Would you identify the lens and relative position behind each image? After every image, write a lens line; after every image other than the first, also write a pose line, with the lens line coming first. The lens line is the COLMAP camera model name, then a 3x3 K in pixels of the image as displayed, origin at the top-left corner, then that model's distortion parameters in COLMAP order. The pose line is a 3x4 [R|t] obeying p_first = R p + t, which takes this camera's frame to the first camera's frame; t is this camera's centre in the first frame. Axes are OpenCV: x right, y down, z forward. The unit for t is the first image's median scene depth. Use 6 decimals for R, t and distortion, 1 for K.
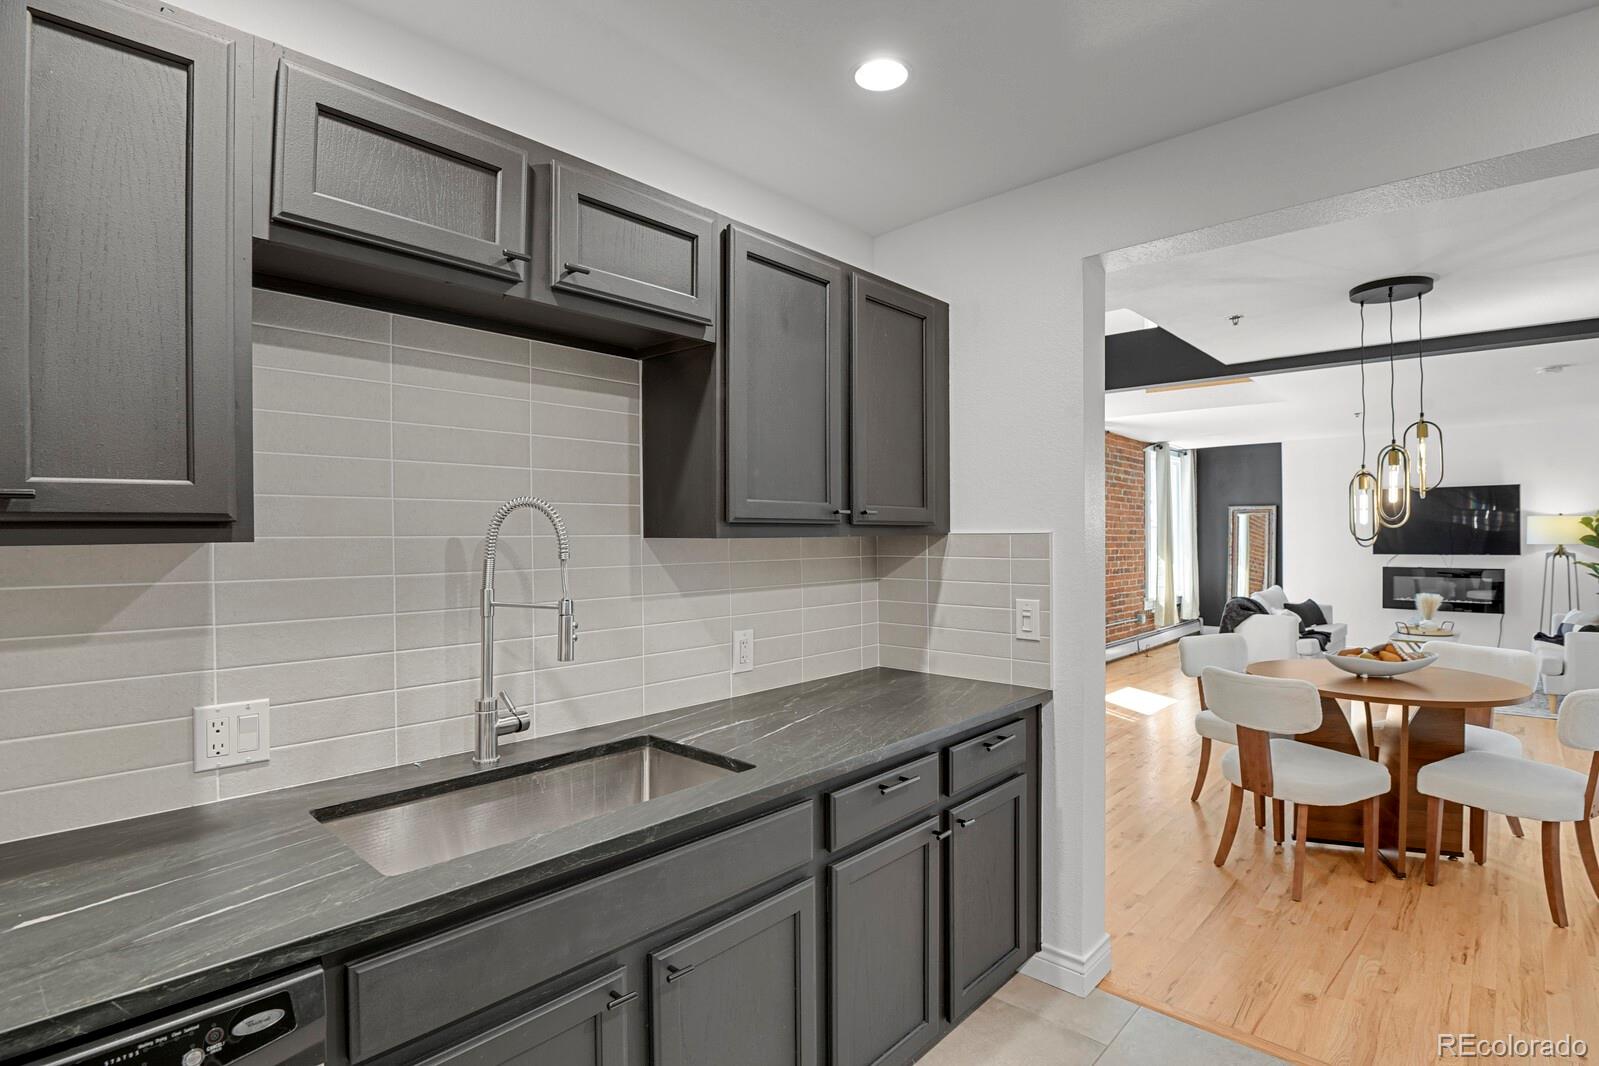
lens RADIAL K [[780.0, 0, 801.9], [0, 780.0, 538.8], [0, 0, 1]] dist [-0.021918, -0.005483]
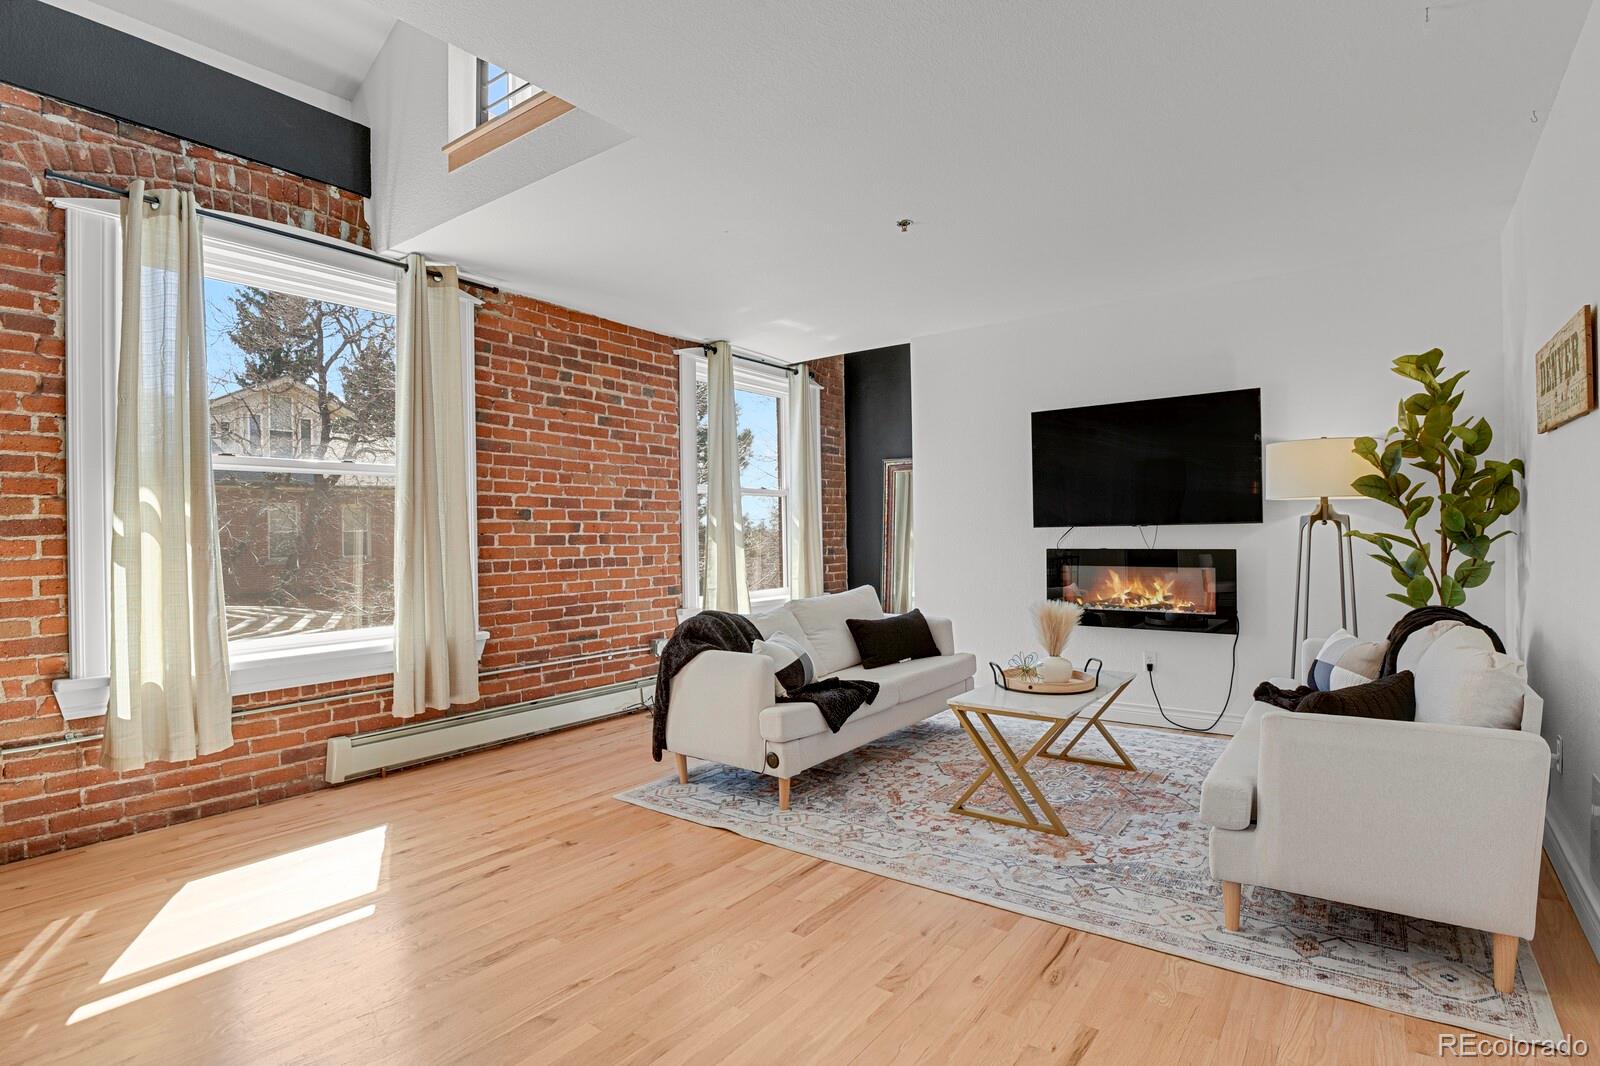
lens RADIAL K [[793.1, 0, 802.6], [0, 793.1, 539.5], [0, 0, 1]] dist [-0.018528, -0.008530]
pose [[0.994107, -0.010538, 0.107889, 1.254343], [0.010062, 0.999937, 0.004957, 0.059736], [-0.107935, -0.003842, 0.994151, 1.084421]]
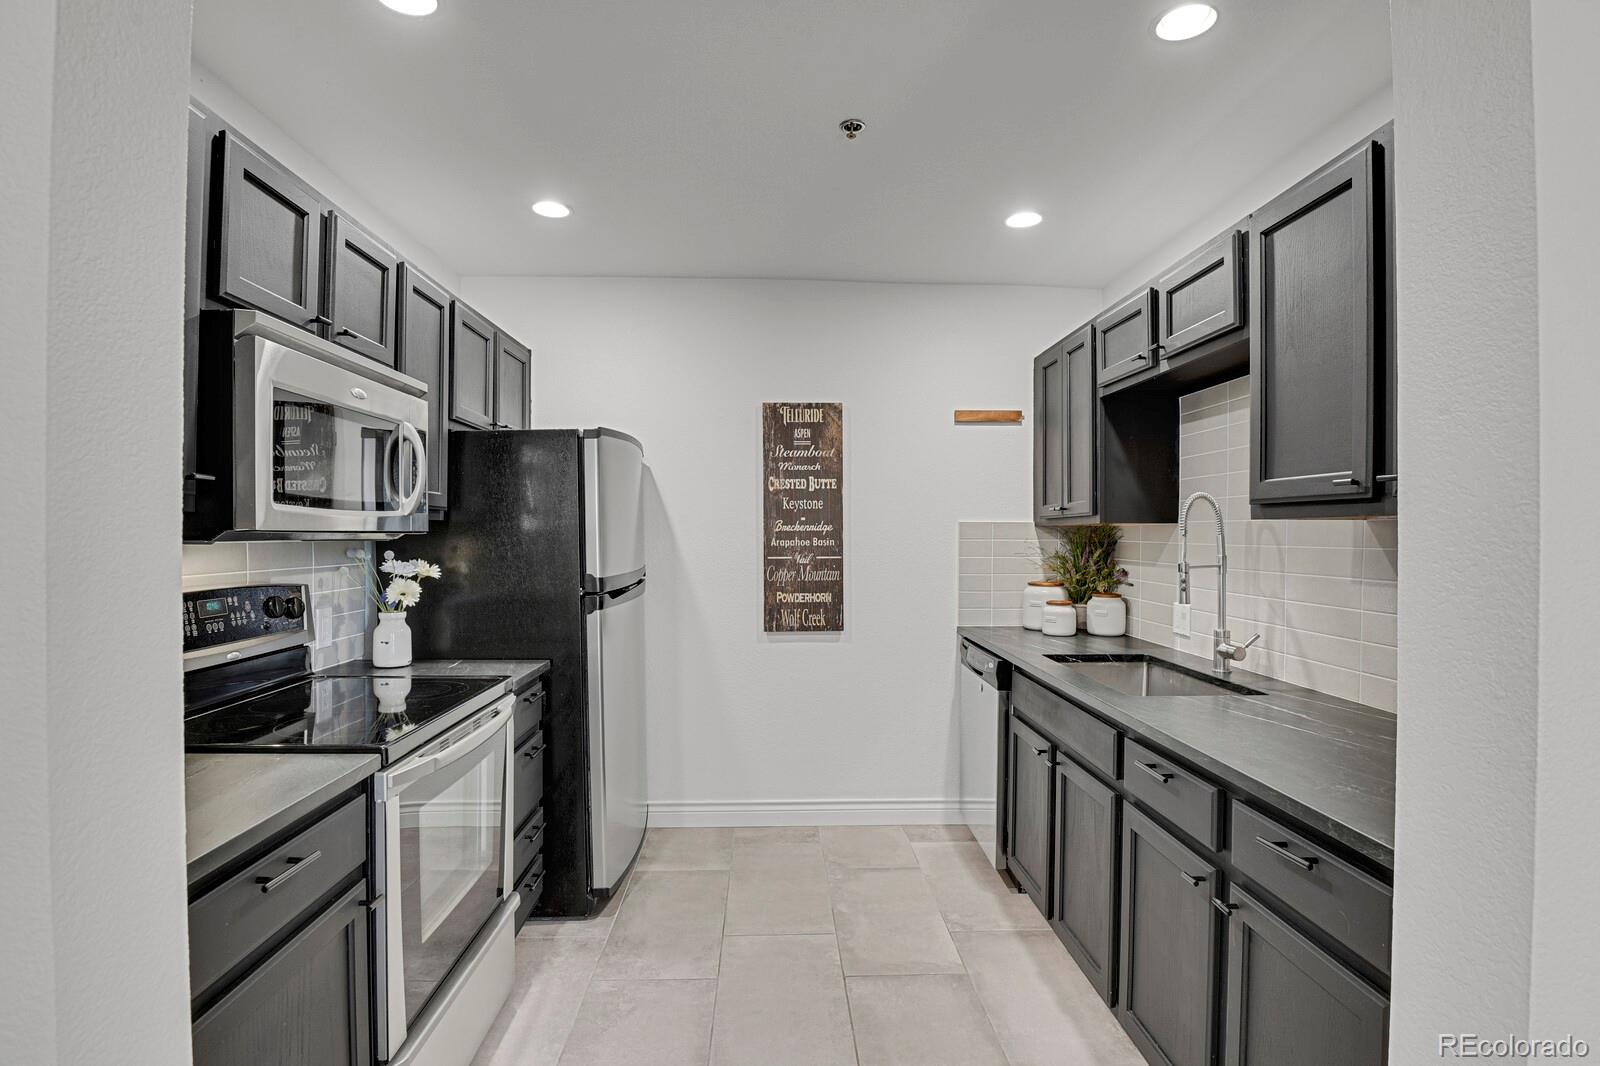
lens RADIAL K [[793.1, 0, 802.6], [0, 793.1, 539.5], [0, 0, 1]] dist [-0.018528, -0.008530]
pose [[-0.706768, 0.007150, -0.707410, 0.583719], [-0.006220, 0.999847, 0.016320, 0.007010], [0.707418, 0.015935, -0.706615, 0.715282]]
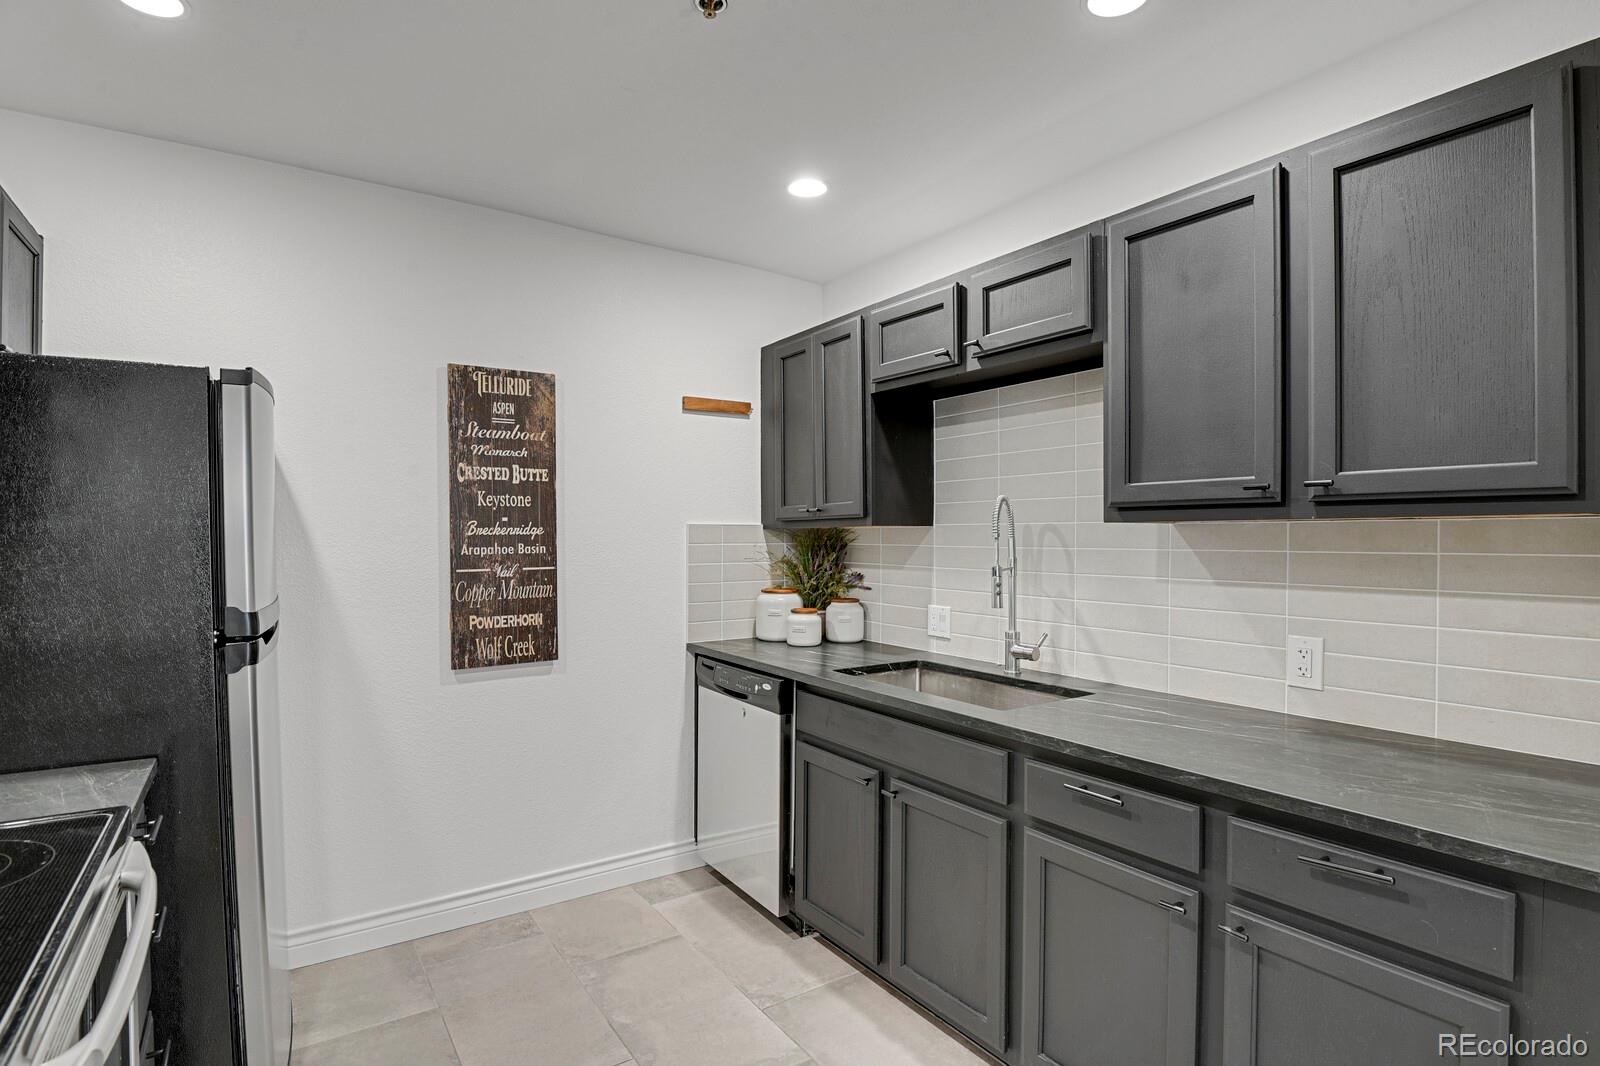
lens RADIAL K [[793.1, 0, 802.6], [0, 793.1, 539.5], [0, 0, 1]] dist [-0.018528, -0.008530]
pose [[-0.223088, 0.008465, -0.974762, 0.561377], [-0.005686, 0.999934, 0.009985, 0.007715], [0.974782, 0.007771, -0.223025, 0.452424]]
